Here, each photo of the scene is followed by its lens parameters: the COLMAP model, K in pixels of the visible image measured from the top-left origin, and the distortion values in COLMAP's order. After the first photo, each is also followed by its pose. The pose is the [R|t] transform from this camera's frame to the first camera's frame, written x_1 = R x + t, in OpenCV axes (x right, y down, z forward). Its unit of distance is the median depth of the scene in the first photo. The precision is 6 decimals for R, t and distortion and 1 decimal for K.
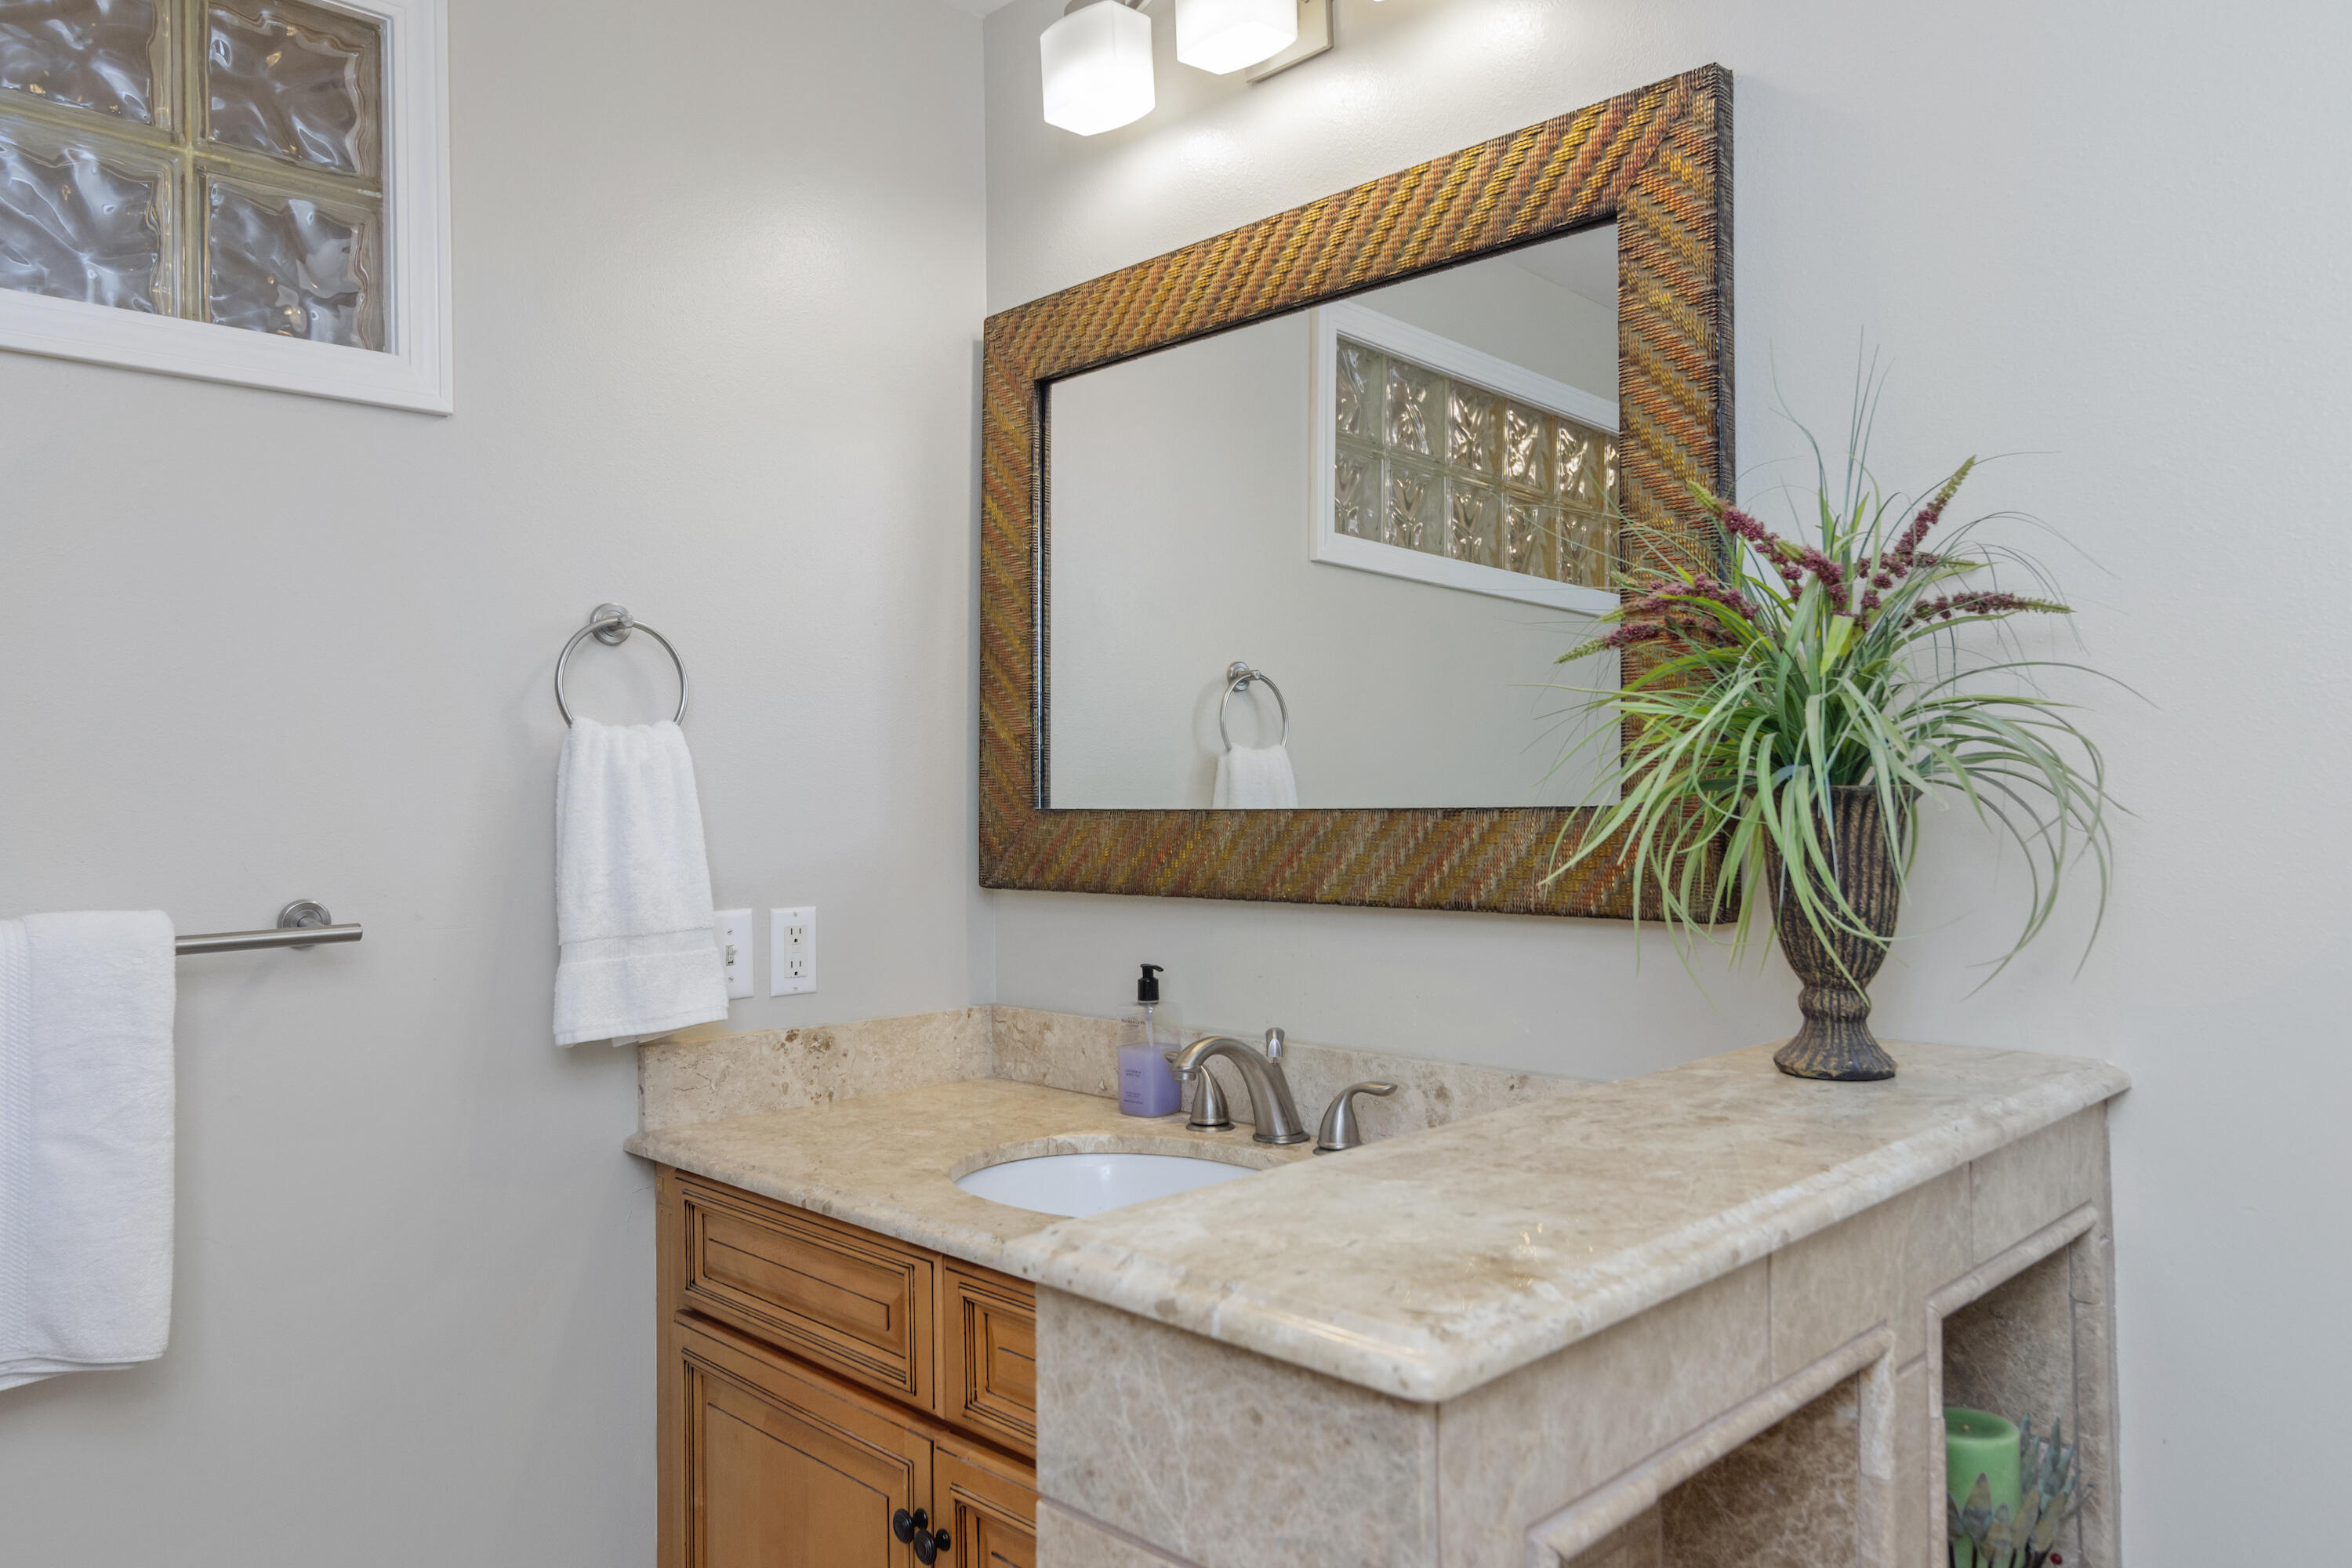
lens RADIAL K [[1625.7, 0, 1171.5], [0, 1625.7, 795.5], [0, 0, 1]] dist [-0.003727, 0.001850]
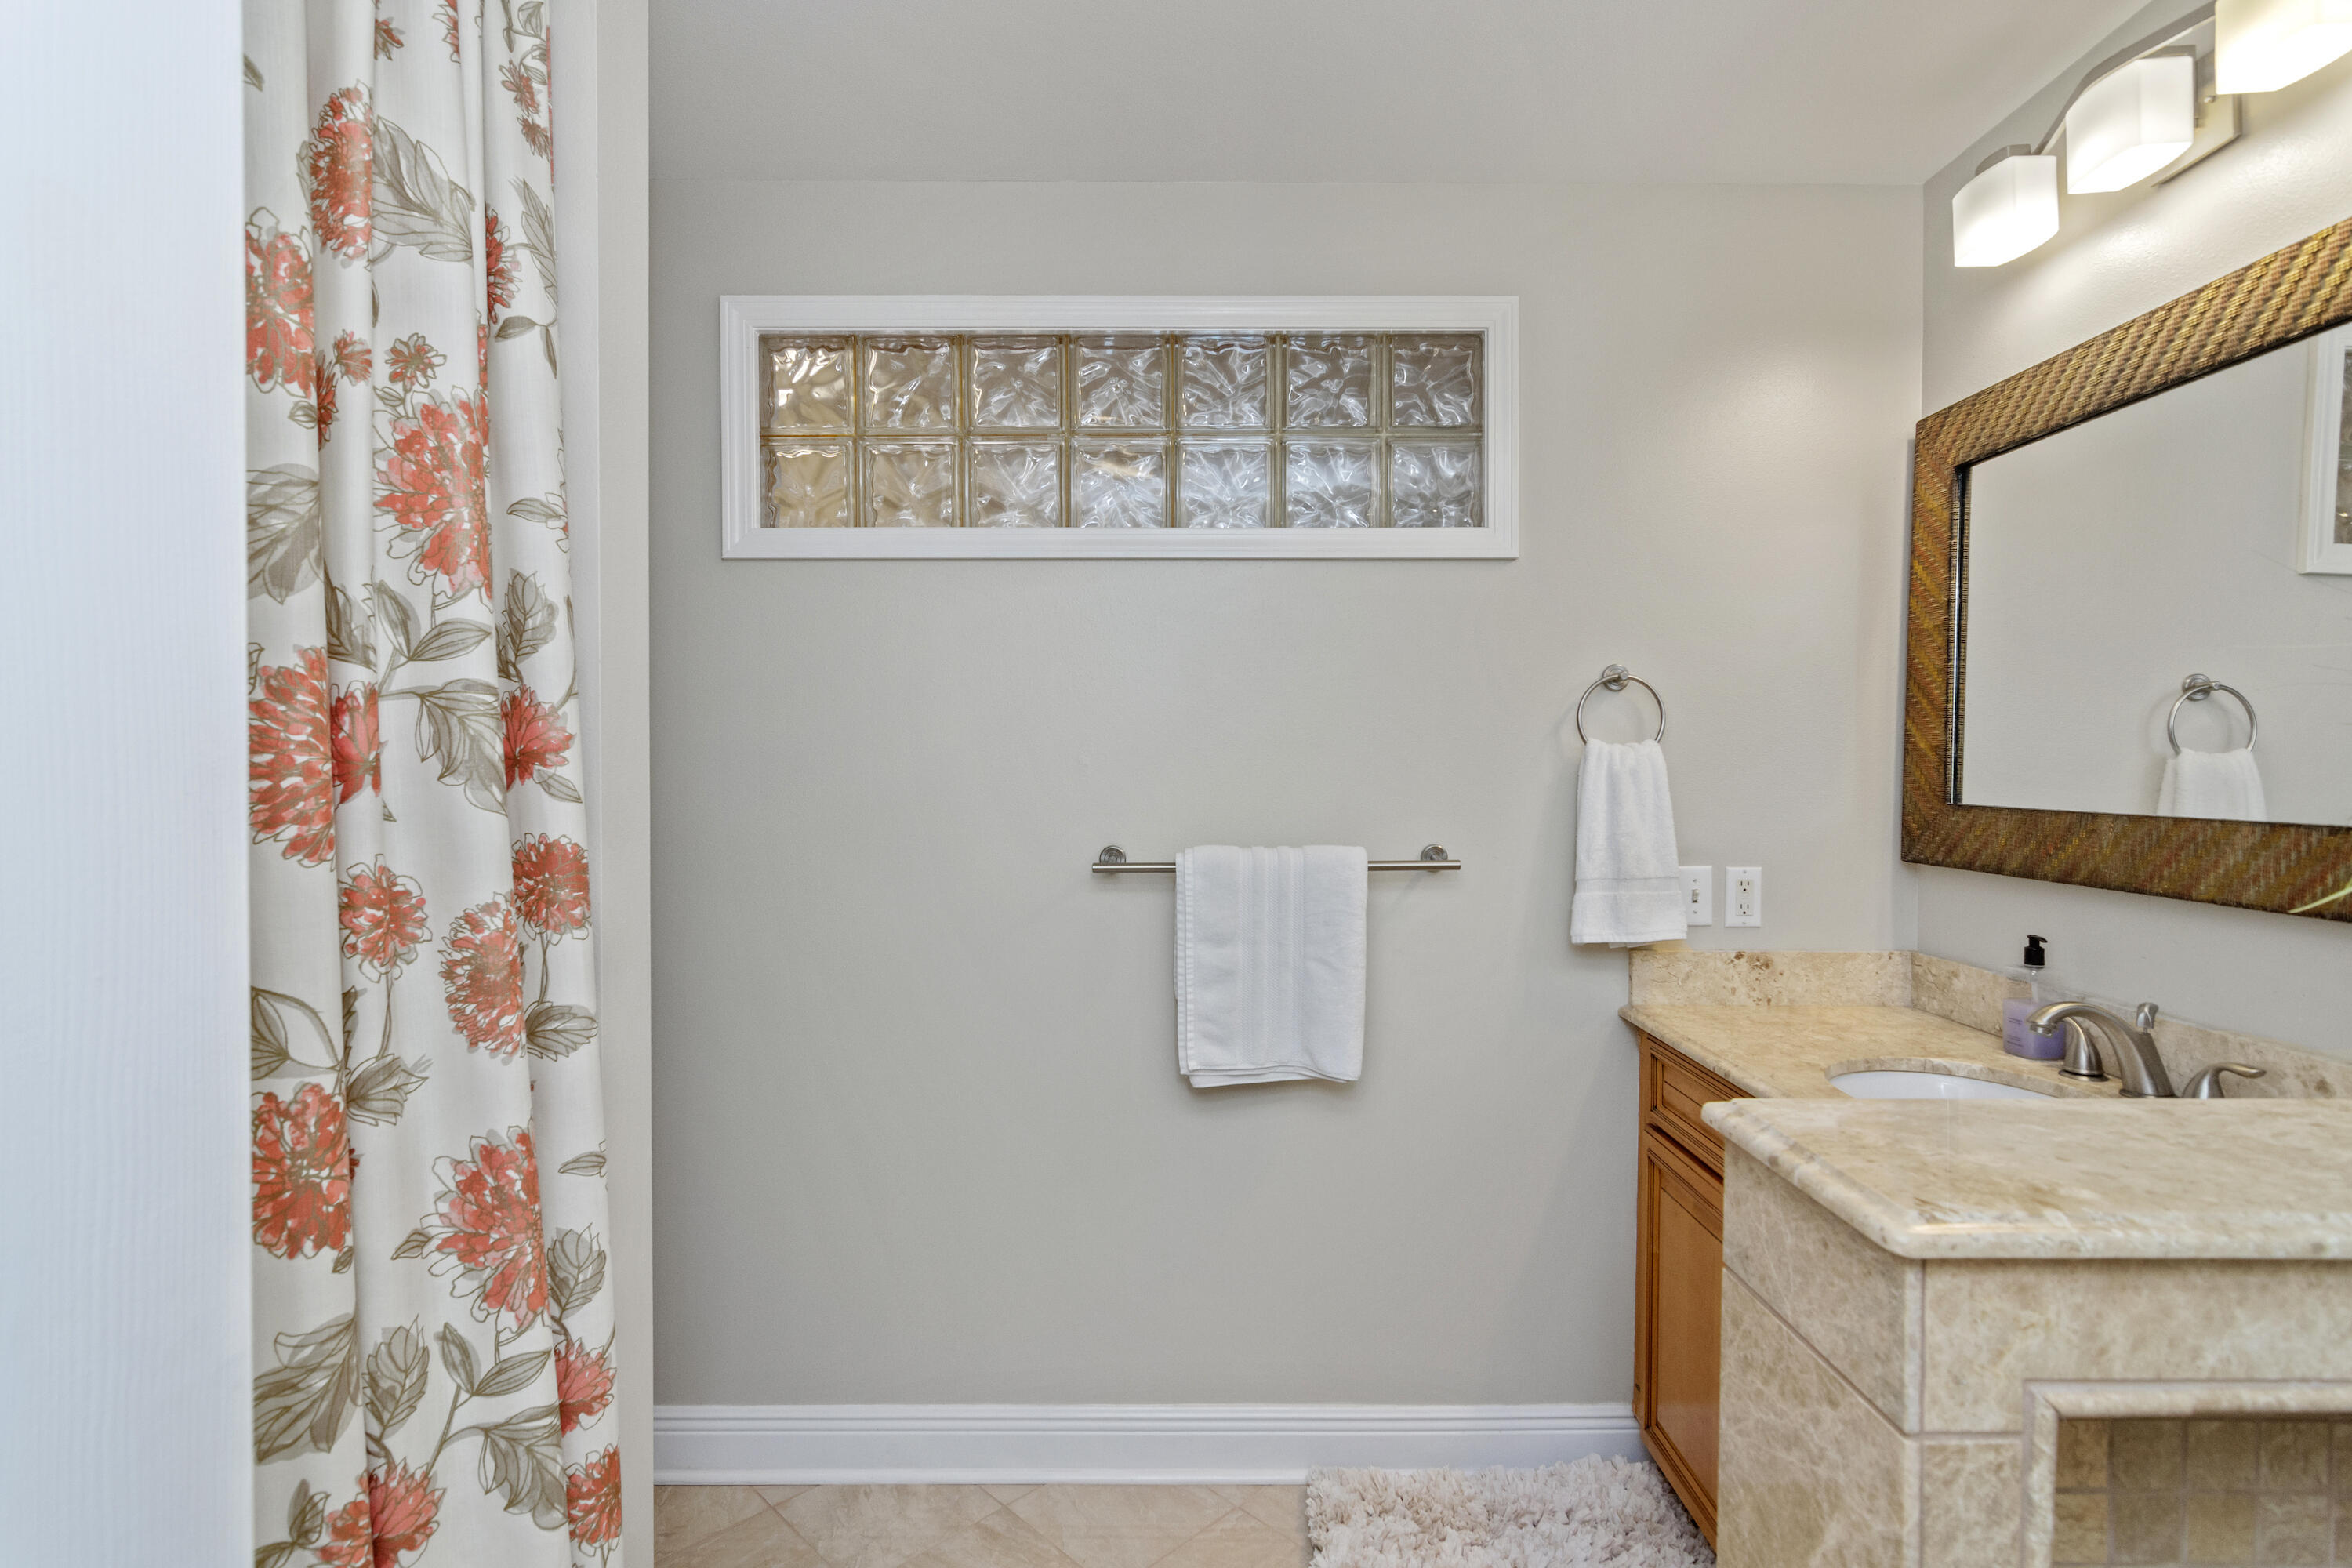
lens RADIAL K [[1137.5, 0, 1160.2], [0, 1137.5, 773.6], [0, 0, 1]] dist [0.007206, -0.001027]
pose [[0.693581, 0.013940, -0.720244, 0.152865], [-0.003151, 0.999862, 0.016317, -0.032249], [0.720372, -0.009048, 0.693529, -0.081908]]
